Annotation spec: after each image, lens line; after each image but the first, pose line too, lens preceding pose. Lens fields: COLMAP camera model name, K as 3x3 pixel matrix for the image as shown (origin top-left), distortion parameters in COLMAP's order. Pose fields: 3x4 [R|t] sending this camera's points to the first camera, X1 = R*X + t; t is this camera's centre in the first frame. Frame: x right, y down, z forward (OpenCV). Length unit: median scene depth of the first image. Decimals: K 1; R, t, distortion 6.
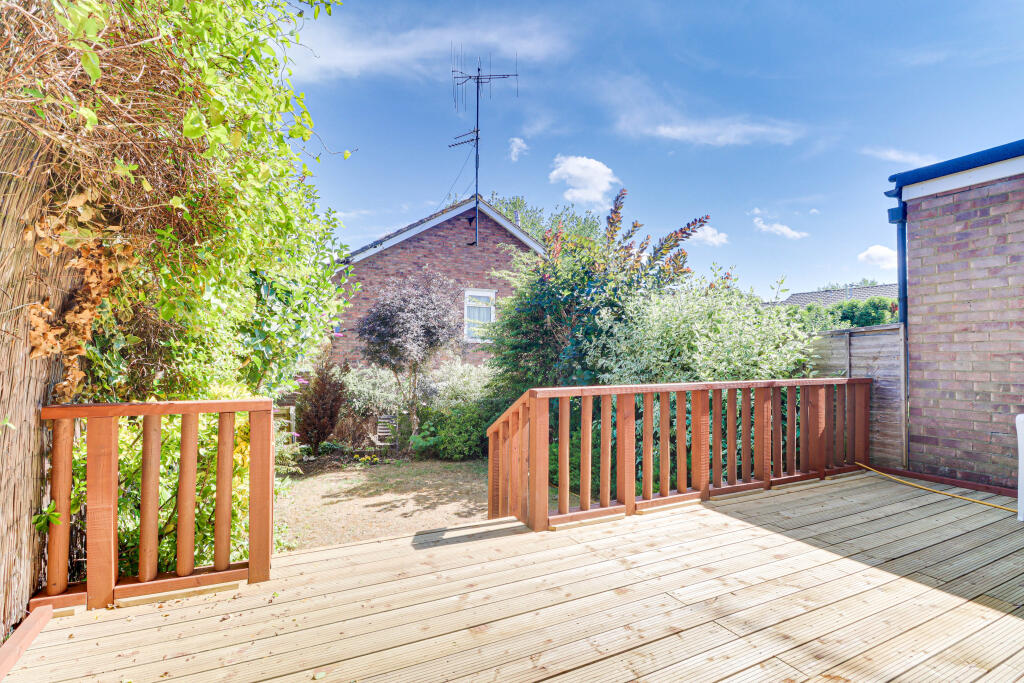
lens RADIAL K [[479.7, 0, 506.3], [0, 479.7, 339.2], [0, 0, 1]] dist [0.001817, -0.011211]
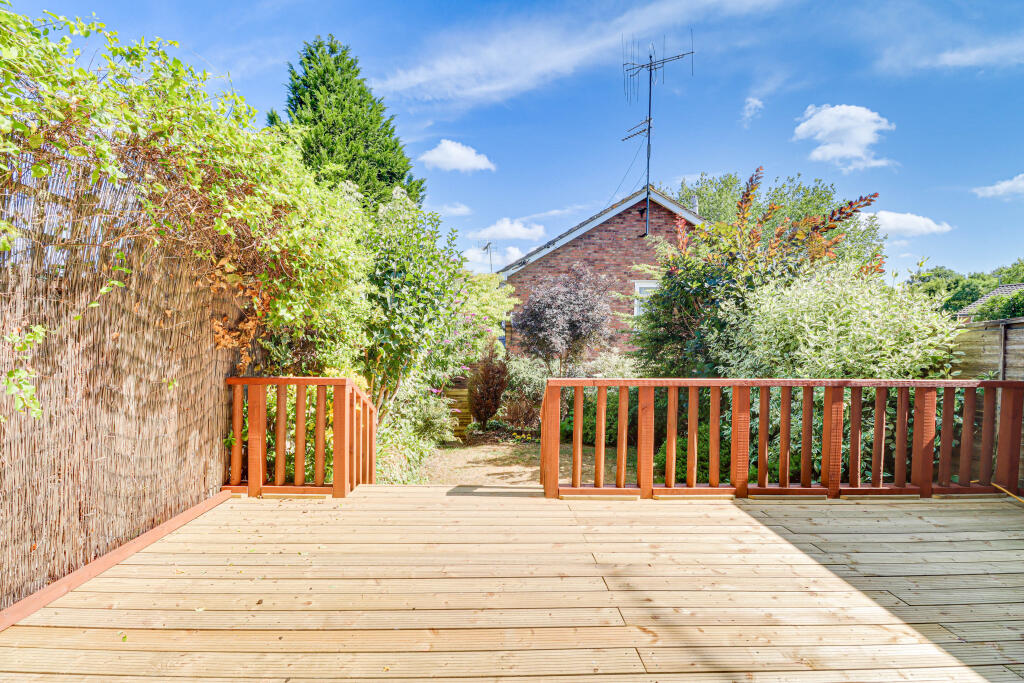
lens RADIAL K [[471.8, 0, 508.1], [0, 471.8, 344.8], [0, 0, 1]] dist [0.001391, -0.006928]
pose [[0.907408, 0.005246, -0.420217, 0.293202], [0.007940, 0.999530, 0.029625, -0.008528], [0.420175, -0.030218, 0.906940, -0.057008]]
